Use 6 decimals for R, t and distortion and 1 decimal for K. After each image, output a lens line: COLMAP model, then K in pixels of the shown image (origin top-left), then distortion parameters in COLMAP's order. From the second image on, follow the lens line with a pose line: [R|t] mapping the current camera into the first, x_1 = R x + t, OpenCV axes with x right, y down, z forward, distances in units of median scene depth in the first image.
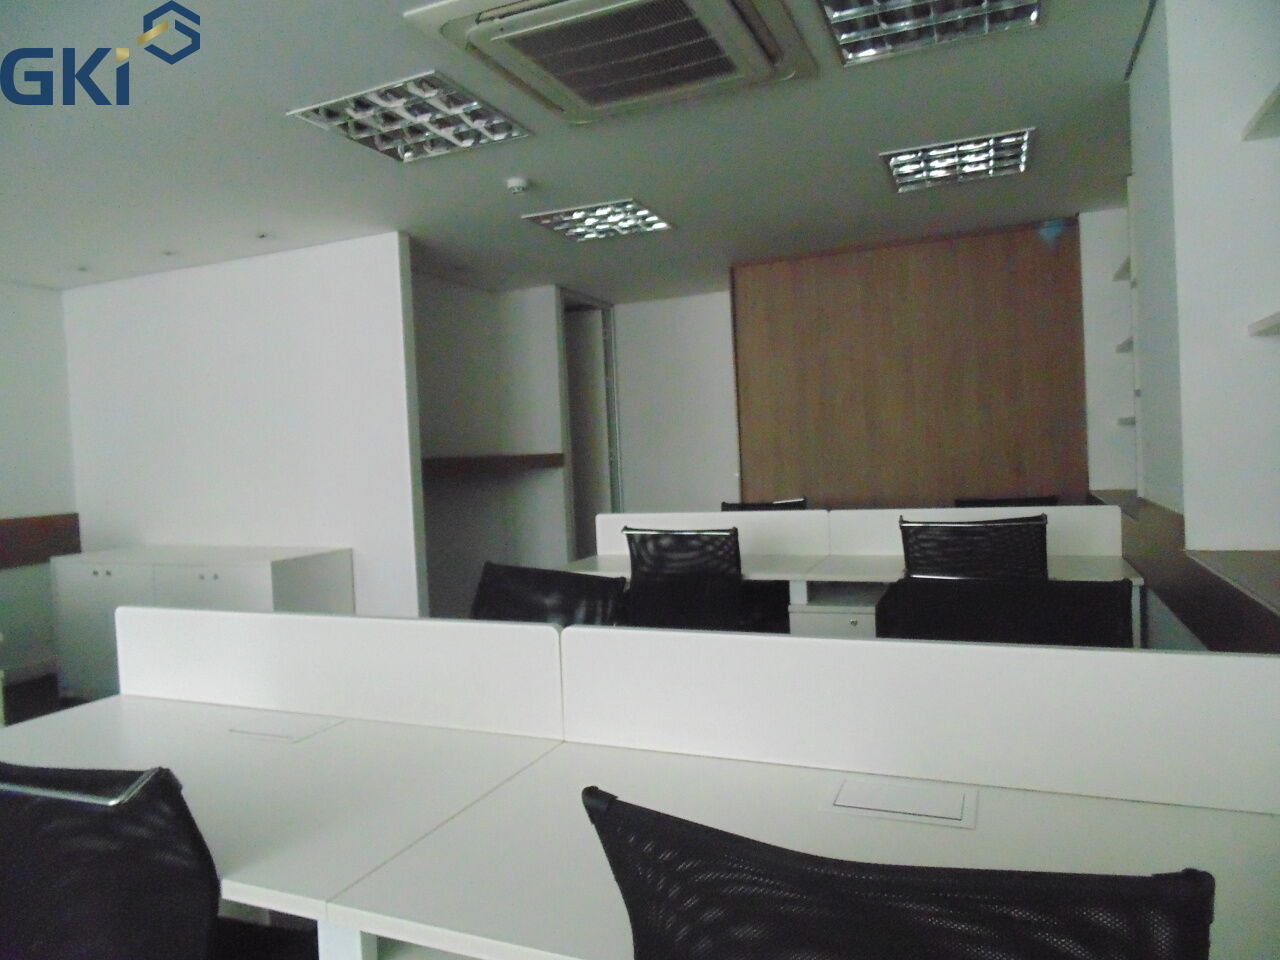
lens RADIAL K [[855.2, 0, 646.6], [0, 855.2, 475.2], [0, 0, 1]] dist [-0.002417, -0.005515]
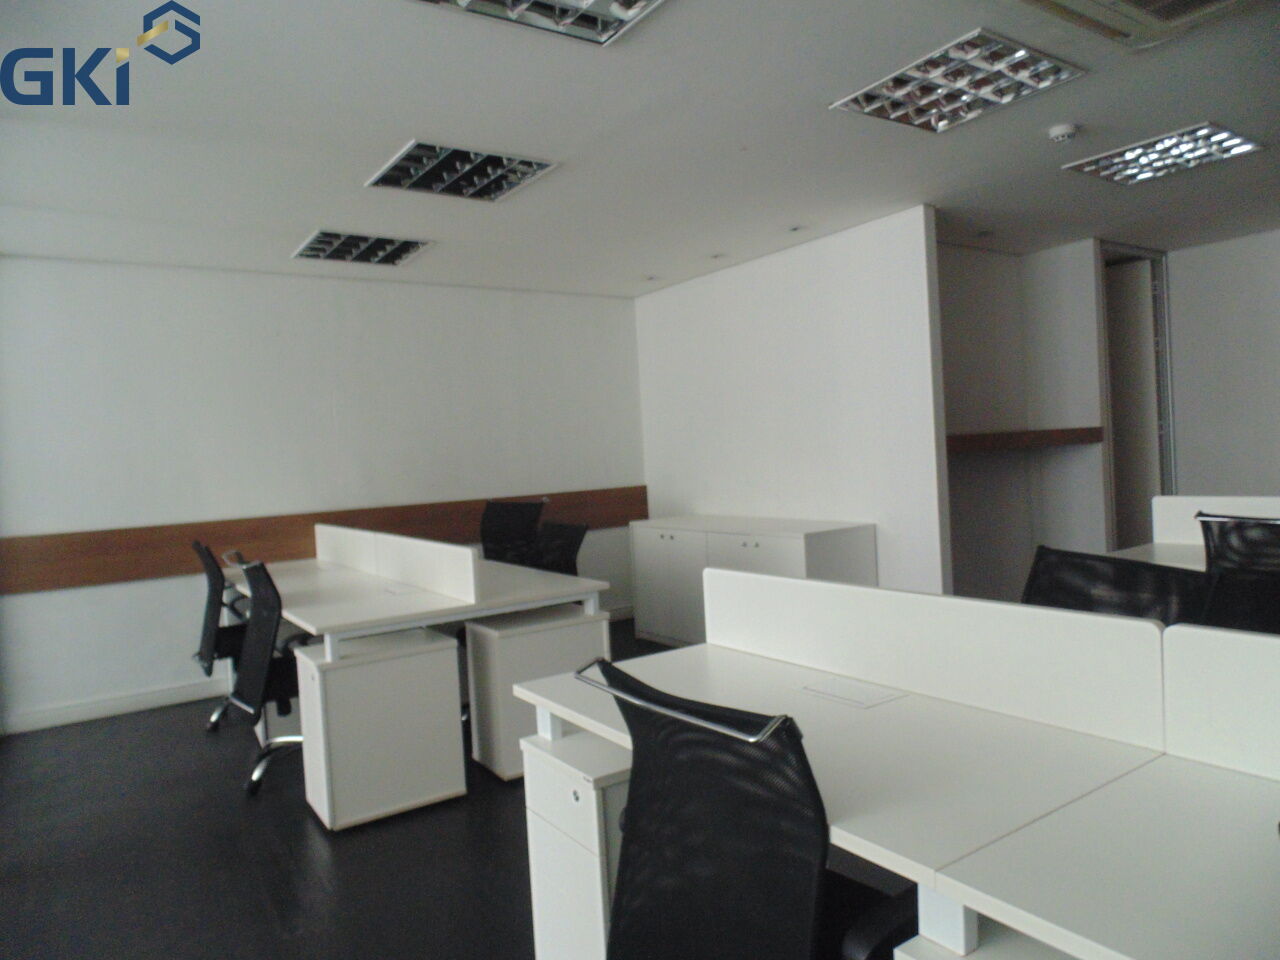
lens RADIAL K [[855.2, 0, 650.6], [0, 855.2, 477.0], [0, 0, 1]] dist [-0.002417, -0.005515]
pose [[0.845921, 0.011322, -0.533189, -0.033249], [0.004652, 0.999580, 0.028605, -0.001559], [0.533289, -0.026678, 0.845513, -0.011235]]
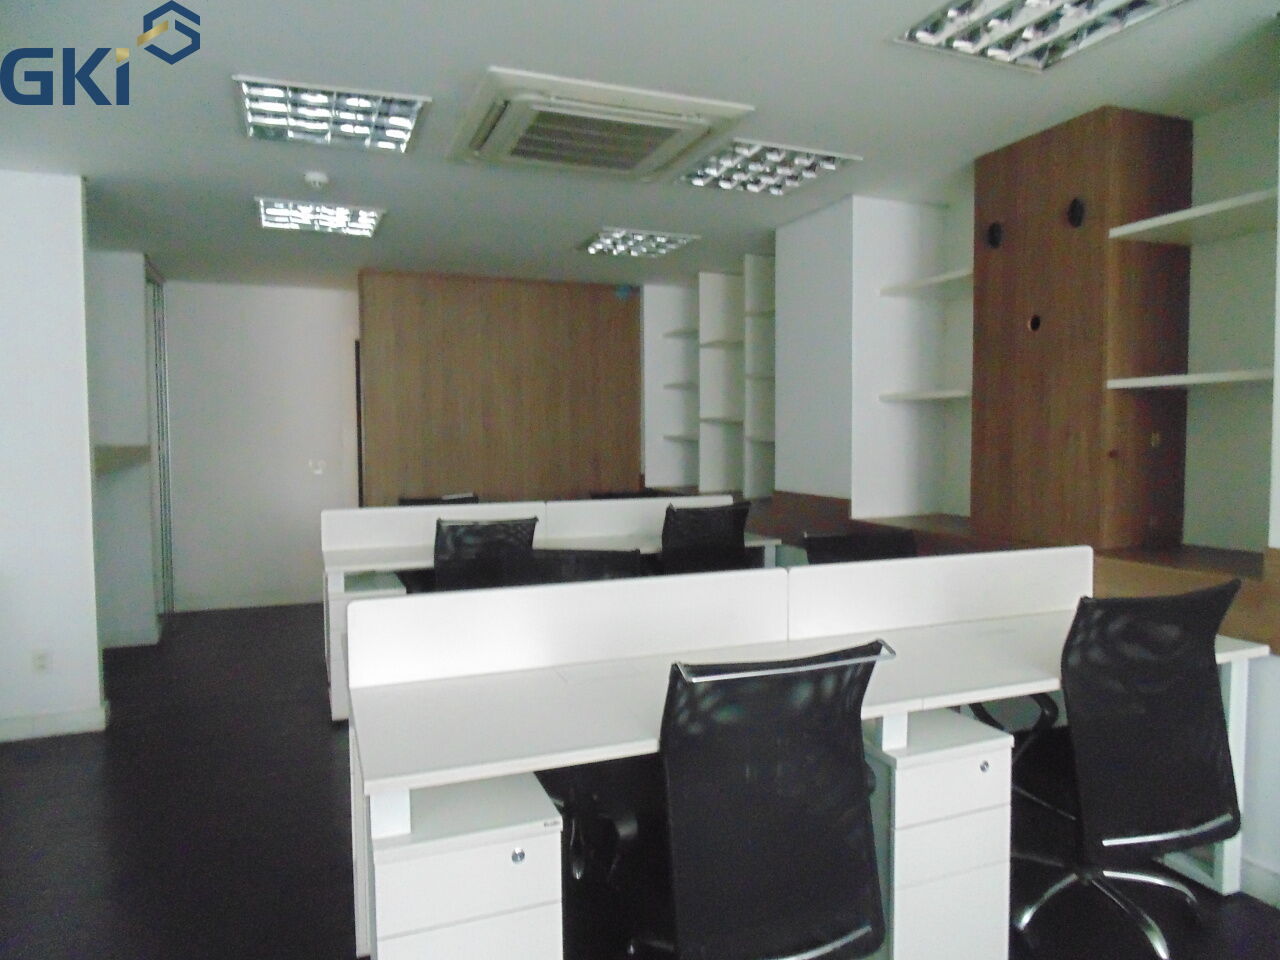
lens RADIAL K [[855.2, 0, 661.7], [0, 855.2, 473.3], [0, 0, 1]] dist [-0.002417, -0.005515]
pose [[0.704459, 0.011797, 0.709647, -0.564970], [-0.010423, 0.999926, -0.006275, 0.004542], [-0.709668, -0.002976, 0.704530, 0.012066]]
